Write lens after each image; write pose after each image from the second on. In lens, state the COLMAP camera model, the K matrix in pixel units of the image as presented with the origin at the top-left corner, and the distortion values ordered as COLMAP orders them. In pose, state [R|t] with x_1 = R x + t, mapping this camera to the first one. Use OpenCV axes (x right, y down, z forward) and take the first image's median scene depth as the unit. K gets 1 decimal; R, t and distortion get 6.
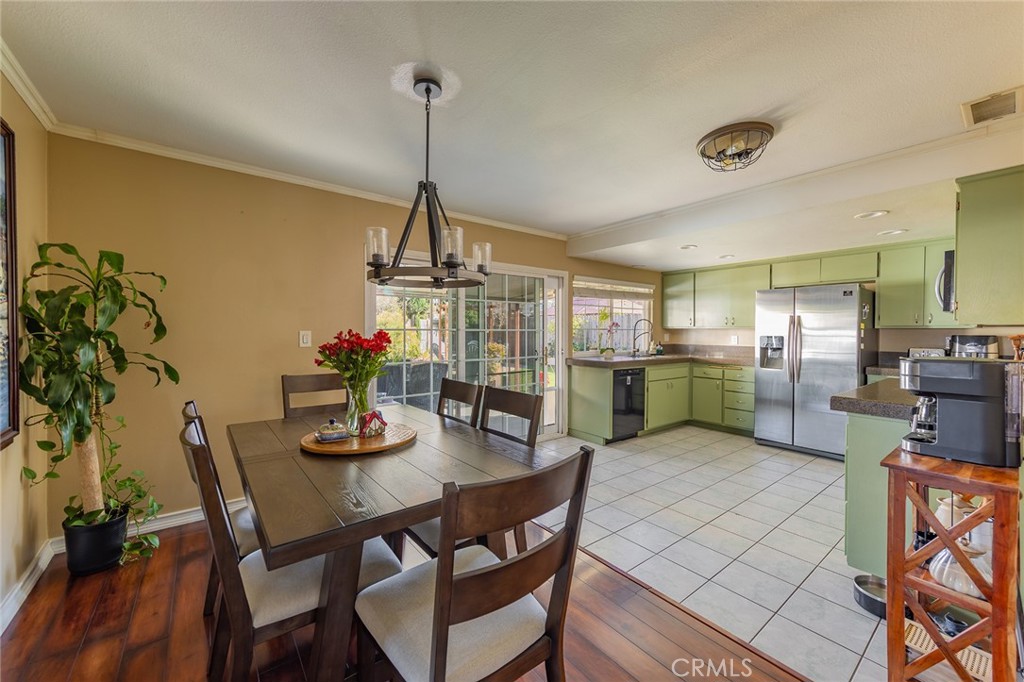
lens RADIAL K [[398.8, 0, 514.0], [0, 398.8, 335.4], [0, 0, 1]] dist [0.001417, 0.000106]
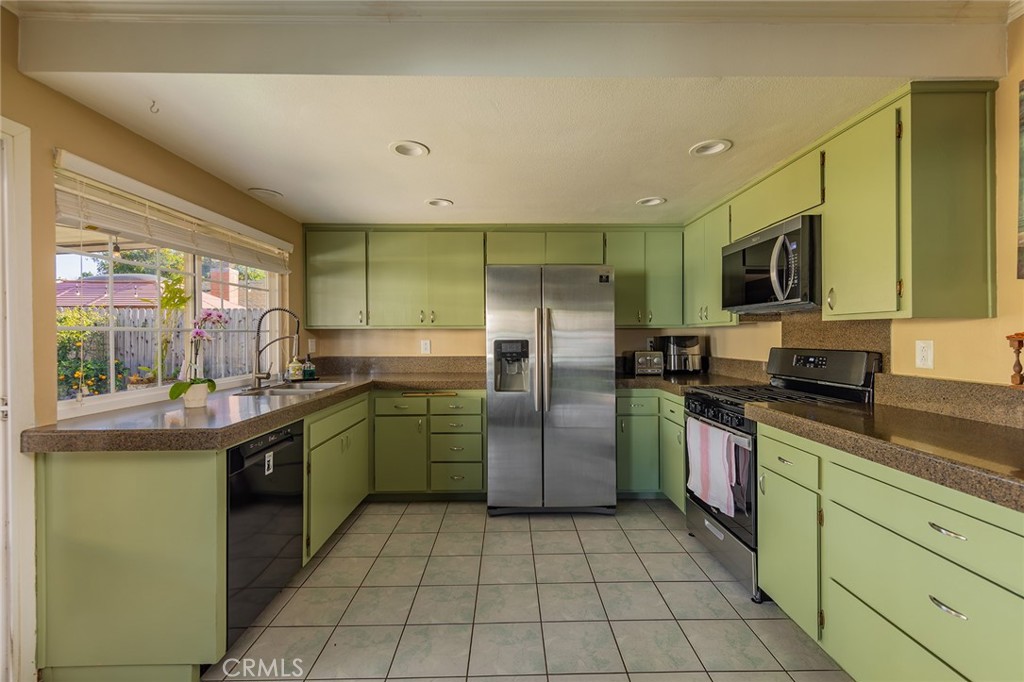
lens RADIAL K [[434.4, 0, 517.9], [0, 434.4, 335.4], [0, 0, 1]] dist [-0.002341, 0.000092]
pose [[0.598093, -0.005715, 0.801406, 0.089583], [0.014339, 0.999891, -0.003571, -0.002725], [-0.801299, 0.013627, 0.598109, 0.501888]]
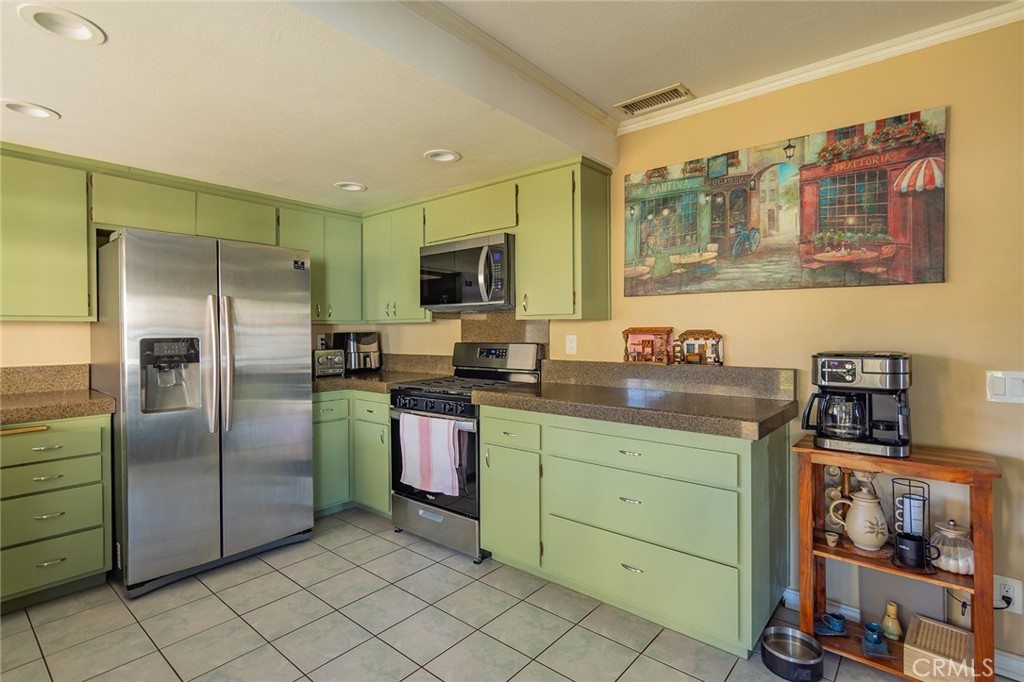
lens RADIAL K [[489.3, 0, 520.1], [0, 489.3, 334.7], [0, 0, 1]] dist [-0.006510, 0.000621]
pose [[-0.220618, -0.010406, 0.975305, 0.025839], [0.013374, 0.999817, 0.013693, -0.004042], [-0.975269, 0.016065, -0.220439, 0.638309]]
